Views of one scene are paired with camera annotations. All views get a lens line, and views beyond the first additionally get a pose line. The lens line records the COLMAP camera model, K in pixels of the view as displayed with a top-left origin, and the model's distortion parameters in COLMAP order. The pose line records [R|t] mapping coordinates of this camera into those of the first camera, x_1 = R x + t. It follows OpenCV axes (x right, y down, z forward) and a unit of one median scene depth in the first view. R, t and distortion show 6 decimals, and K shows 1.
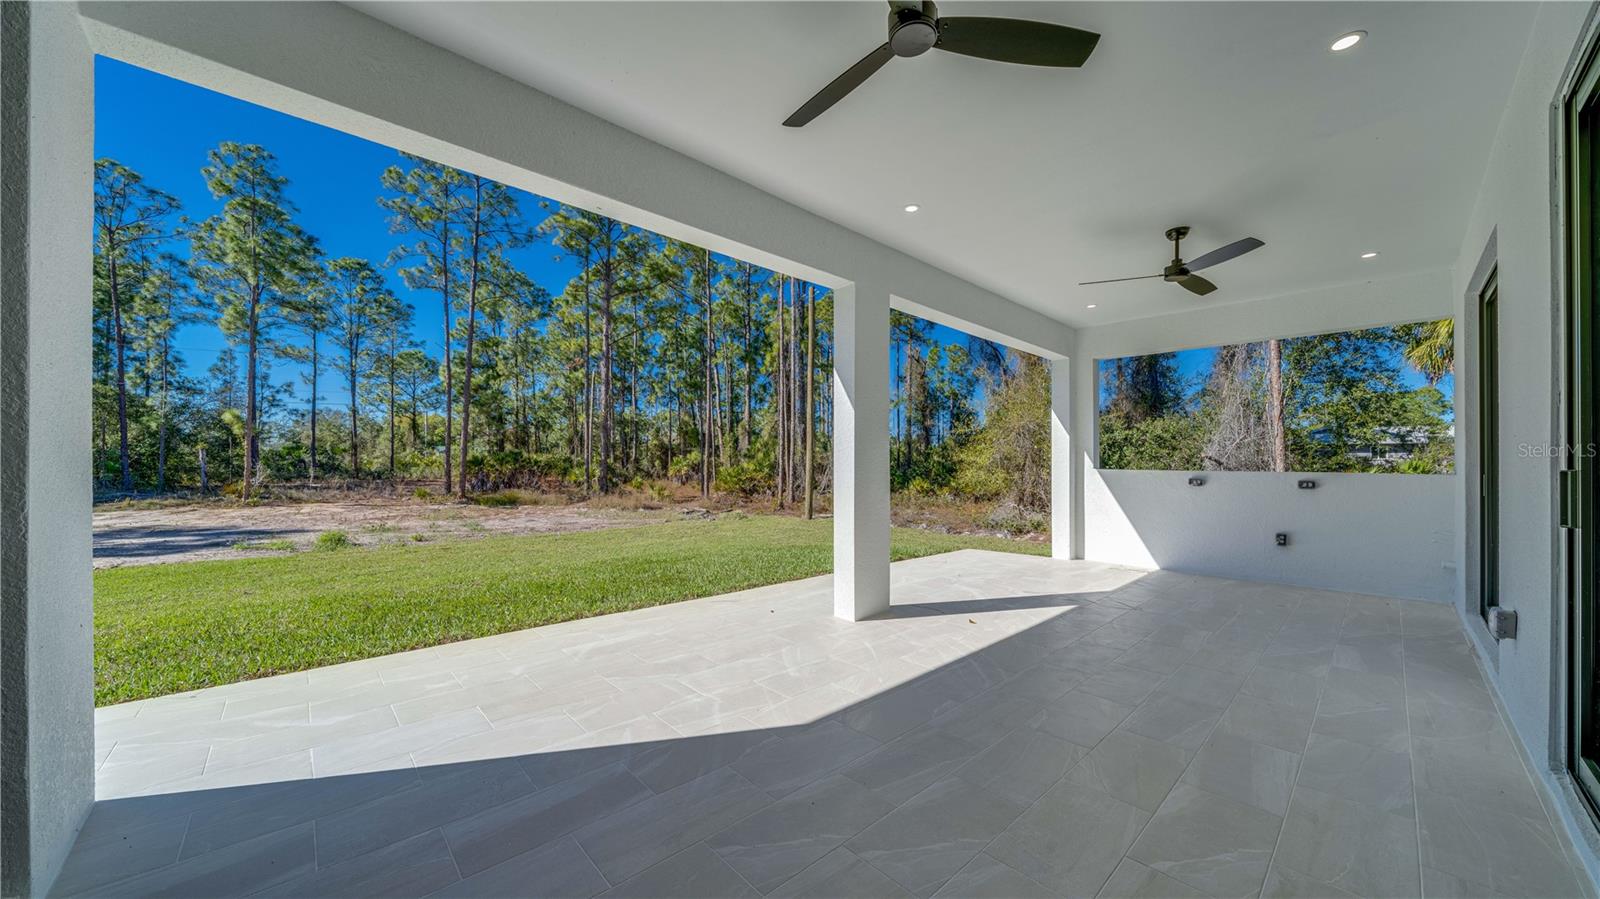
lens RADIAL K [[550.0, 0, 803.1], [0, 550.0, 456.9], [0, 0, 1]] dist [0.000482, -0.000010]
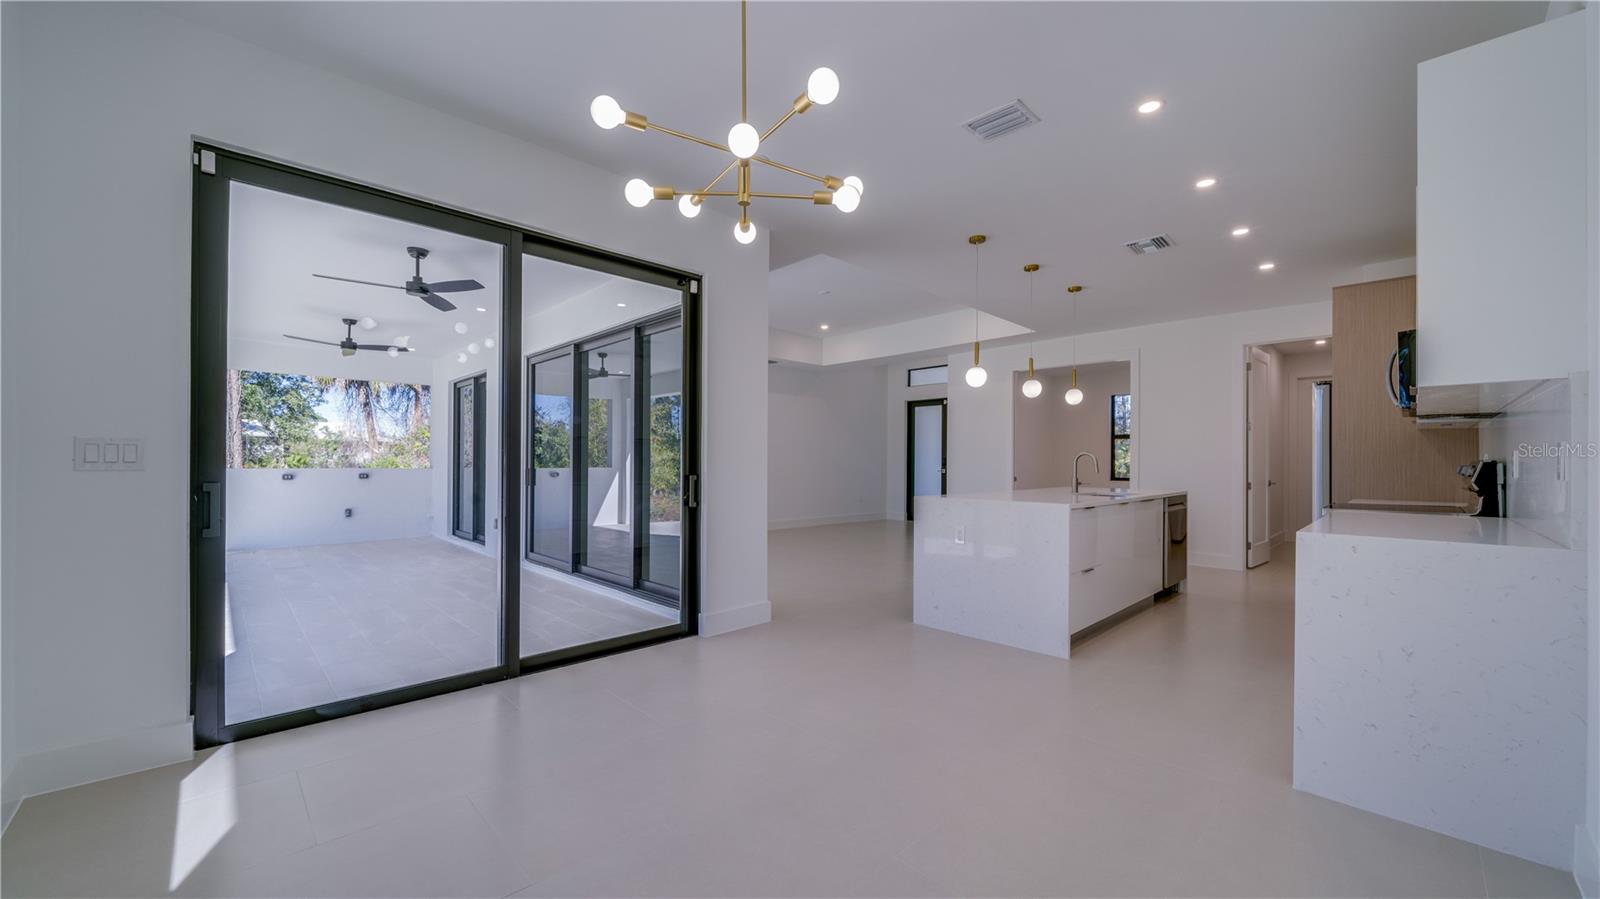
lens RADIAL K [[601.4, 0, 800.0], [0, 601.4, 449.5], [0, 0, 1]] dist [-0.000297, -0.000031]
pose [[-0.025087, 0.005669, 0.999669, -0.274737], [-0.013850, 0.999886, -0.006017, -0.010845], [-0.999589, -0.013997, -0.025006, -0.067458]]
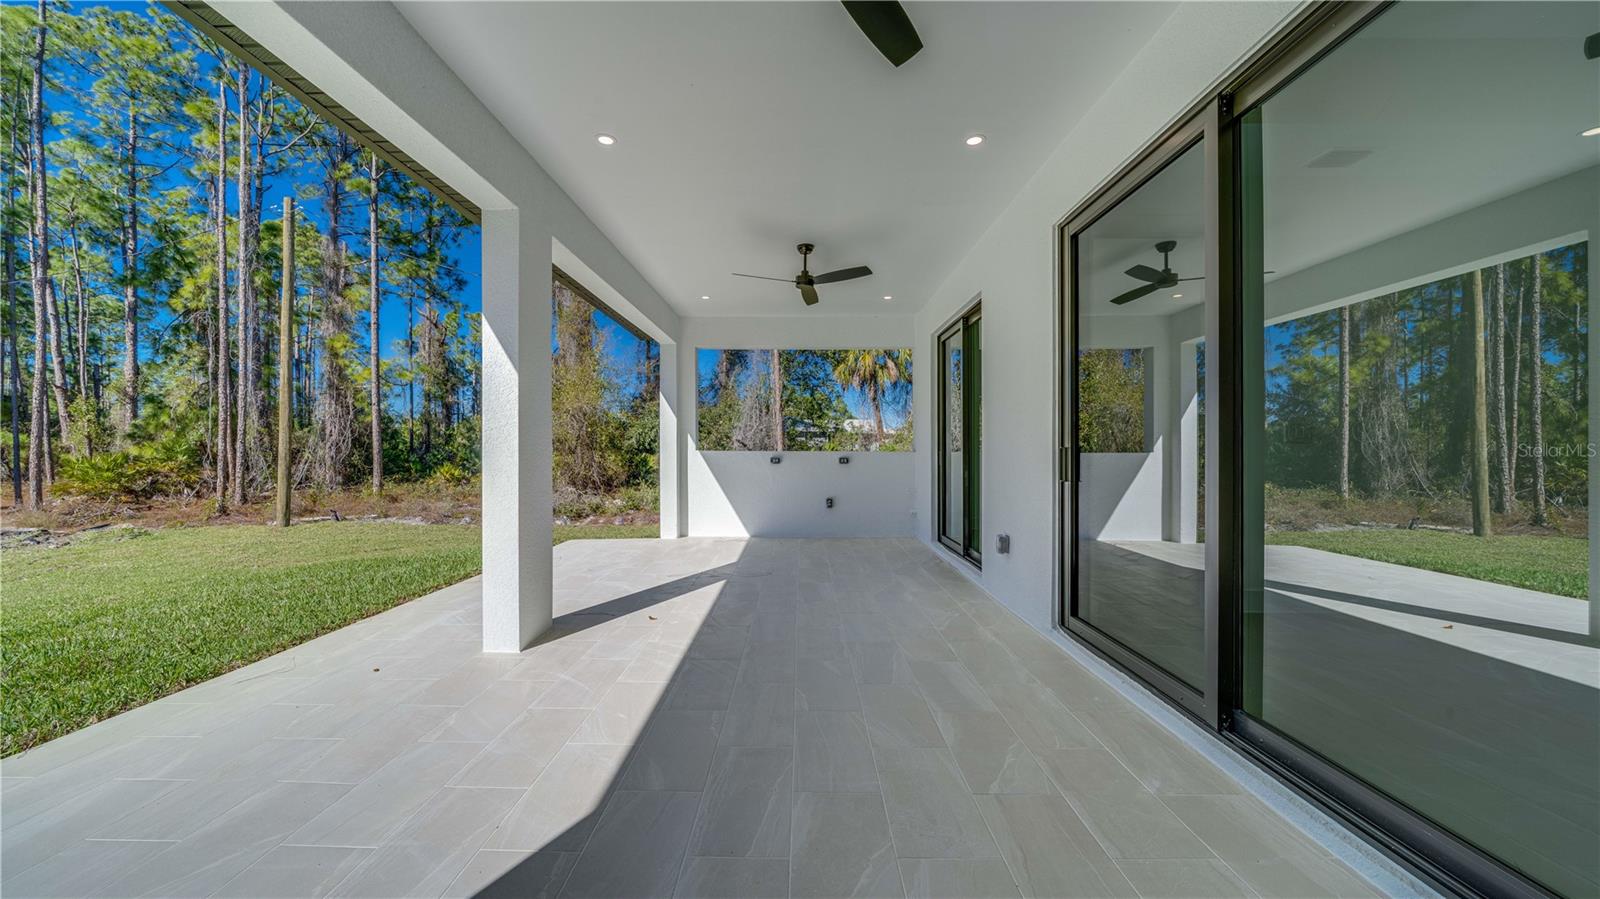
lens RADIAL K [[556.6, 0, 783.3], [0, 556.6, 443.2], [0, 0, 1]] dist [-0.000258, -0.000120]
pose [[0.706344, -0.000329, 0.707868, -0.048497], [-0.003988, 0.999982, 0.004444, 0.000898], [-0.707857, -0.005962, 0.706330, 0.048174]]
